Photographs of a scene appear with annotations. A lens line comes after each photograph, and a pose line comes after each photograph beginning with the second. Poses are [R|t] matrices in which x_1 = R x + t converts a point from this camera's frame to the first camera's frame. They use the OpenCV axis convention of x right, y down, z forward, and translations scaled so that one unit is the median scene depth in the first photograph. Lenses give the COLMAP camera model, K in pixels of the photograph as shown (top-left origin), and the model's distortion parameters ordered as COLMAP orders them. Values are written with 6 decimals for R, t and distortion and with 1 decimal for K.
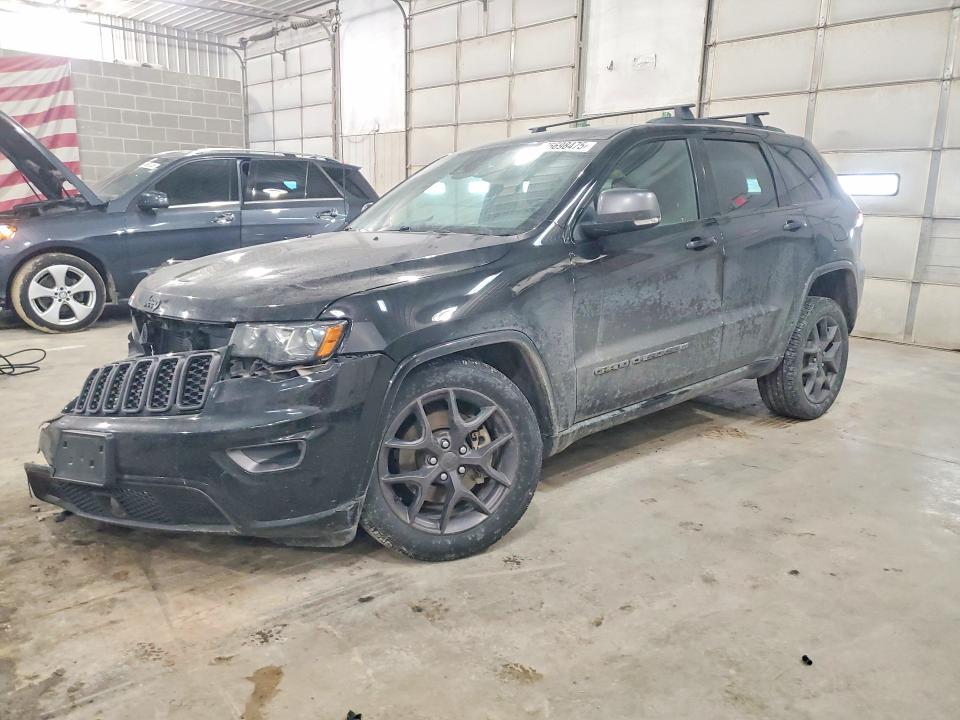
lens RADIAL K [[747.5, 0, 482.2], [0, 747.5, 356.8], [0, 0, 1]] dist [0.010466, 0.003770]
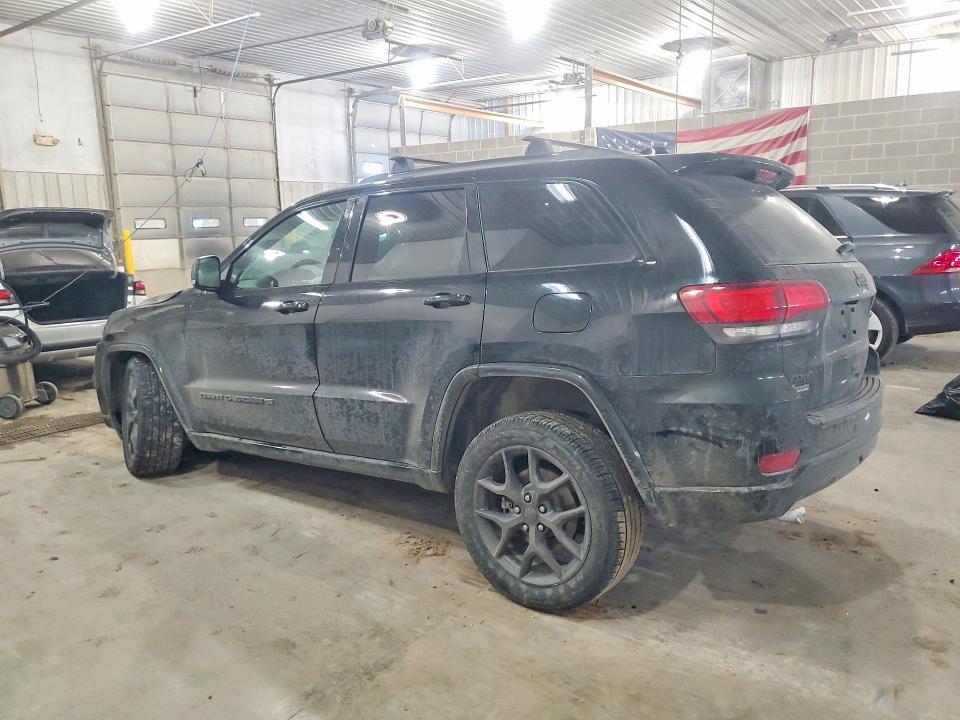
lens RADIAL K [[747.5, 0, 482.2], [0, 747.5, 356.8], [0, 0, 1]] dist [0.010466, 0.003770]
pose [[0.189403, 0.144808, -0.971163, 1.328019], [-0.170717, 0.978858, 0.112661, -0.243645], [0.966945, 0.144456, 0.210120, 1.049870]]
